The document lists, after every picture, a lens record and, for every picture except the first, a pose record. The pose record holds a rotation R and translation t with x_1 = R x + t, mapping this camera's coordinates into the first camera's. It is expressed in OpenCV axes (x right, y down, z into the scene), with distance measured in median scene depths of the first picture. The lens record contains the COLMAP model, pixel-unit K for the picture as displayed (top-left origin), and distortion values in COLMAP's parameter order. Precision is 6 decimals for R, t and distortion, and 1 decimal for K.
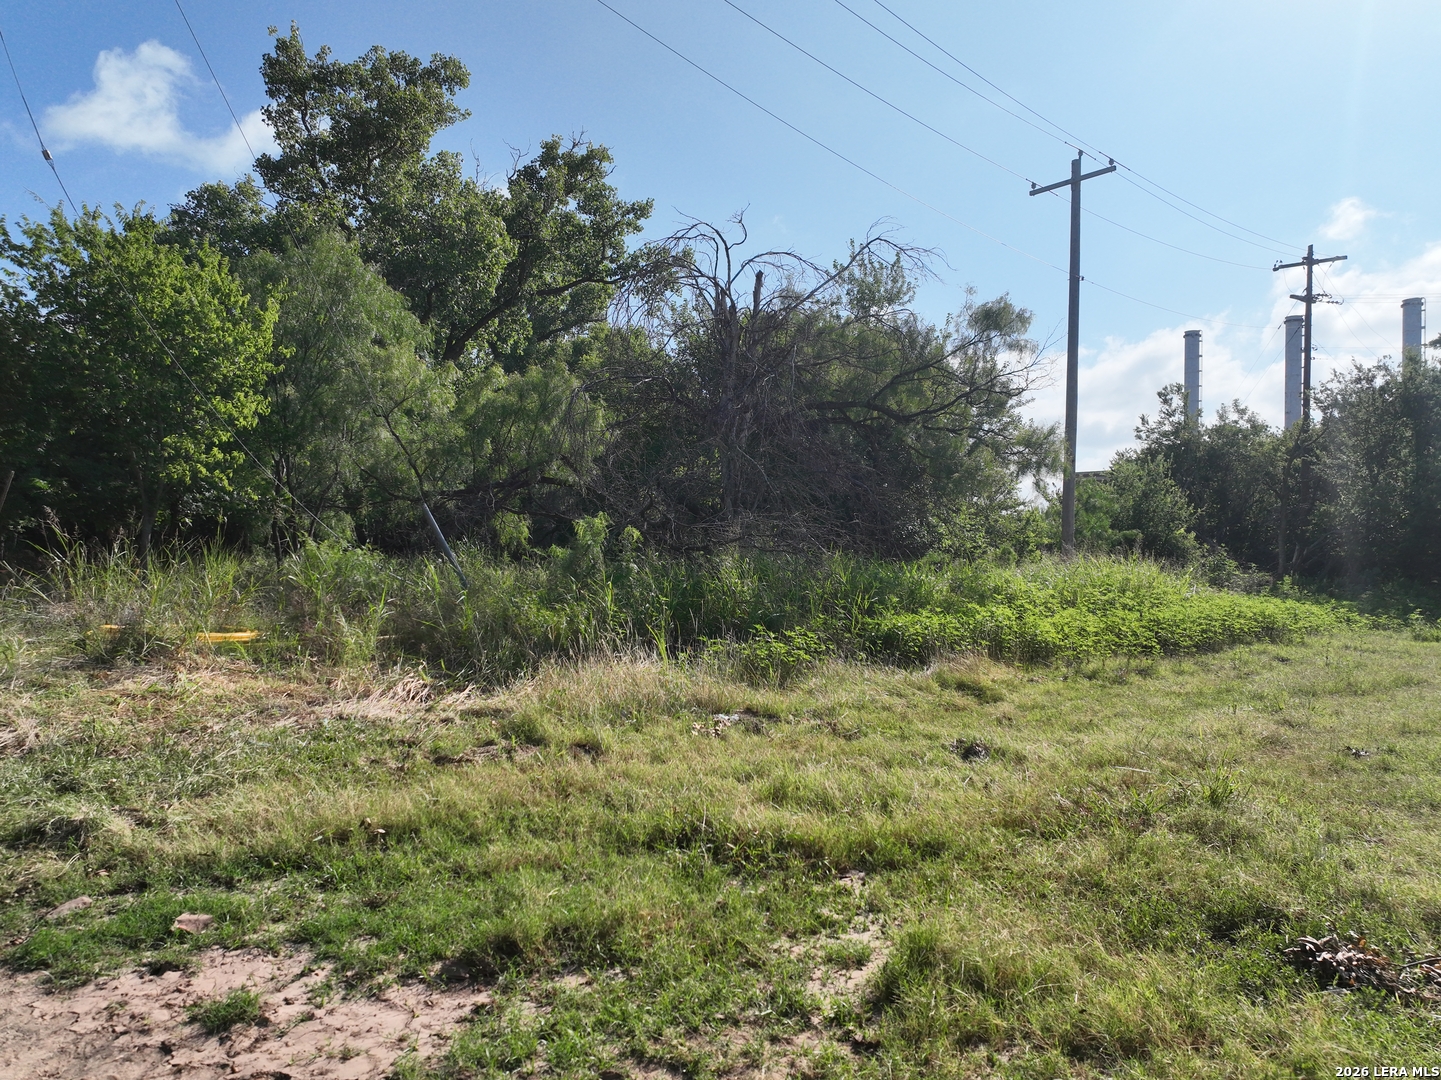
lens RADIAL K [[1007.5, 0, 725.2], [0, 1007.5, 533.3], [0, 0, 1]] dist [-0.005127, 0.009963]
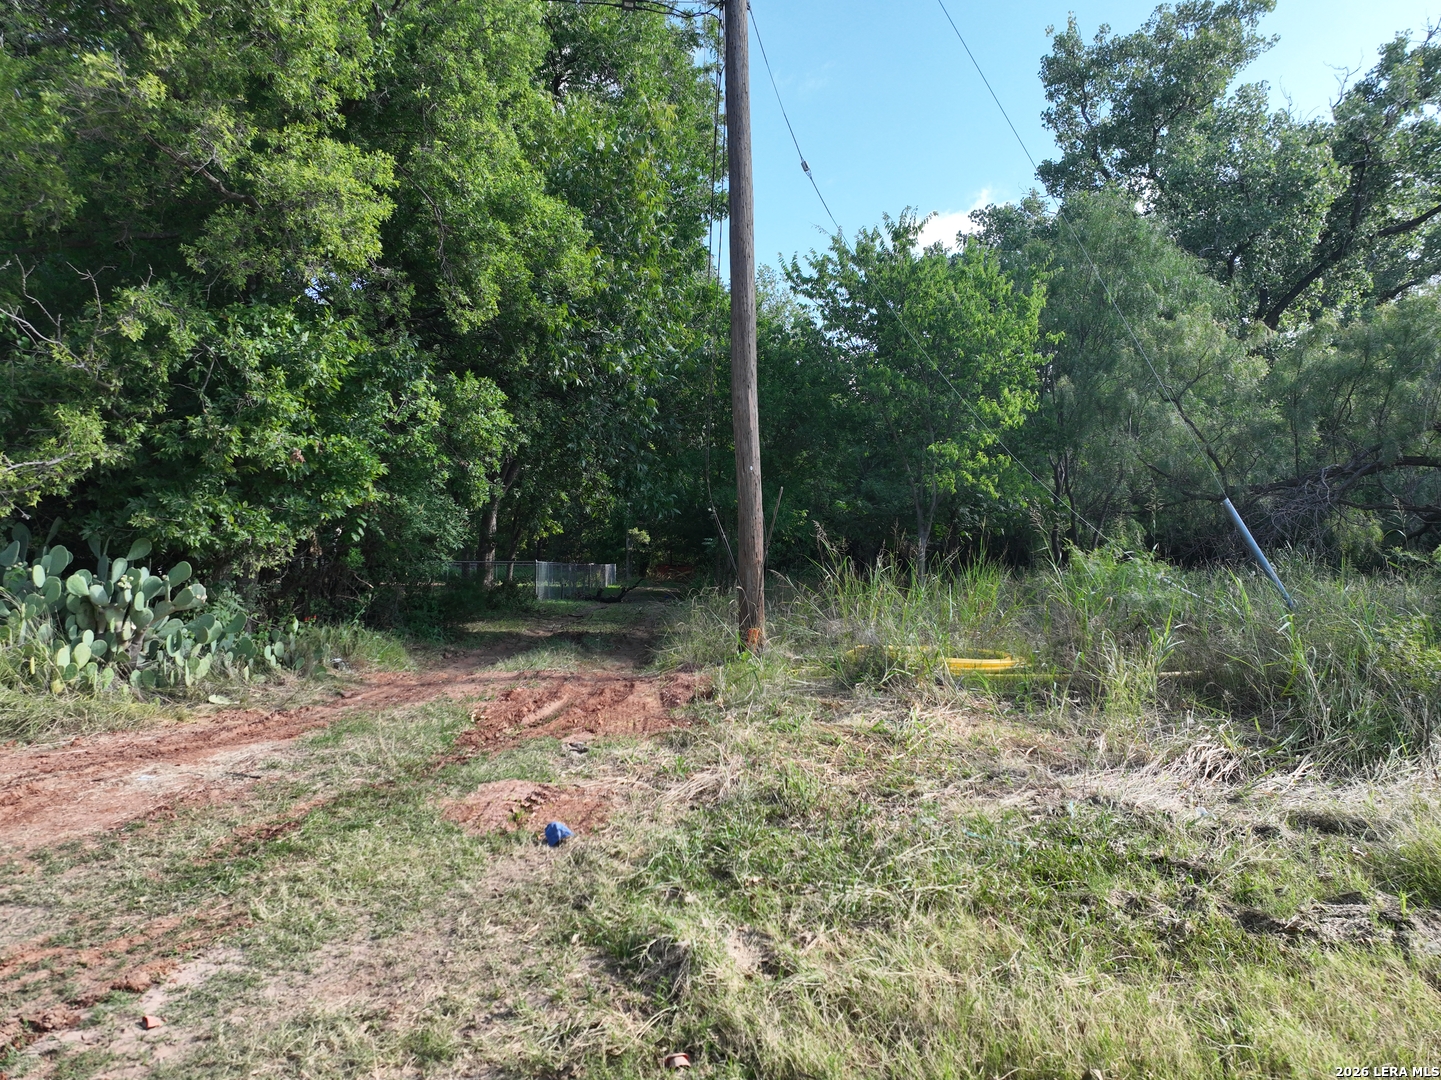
lens RADIAL K [[1005.6, 0, 723.4], [0, 1005.6, 552.5], [0, 0, 1]] dist [-0.006462, 0.019828]
pose [[0.722472, -0.025314, -0.690937, -0.044501], [0.027743, 0.999586, -0.007613, 0.006408], [0.690844, -0.013668, 0.722875, 0.168637]]
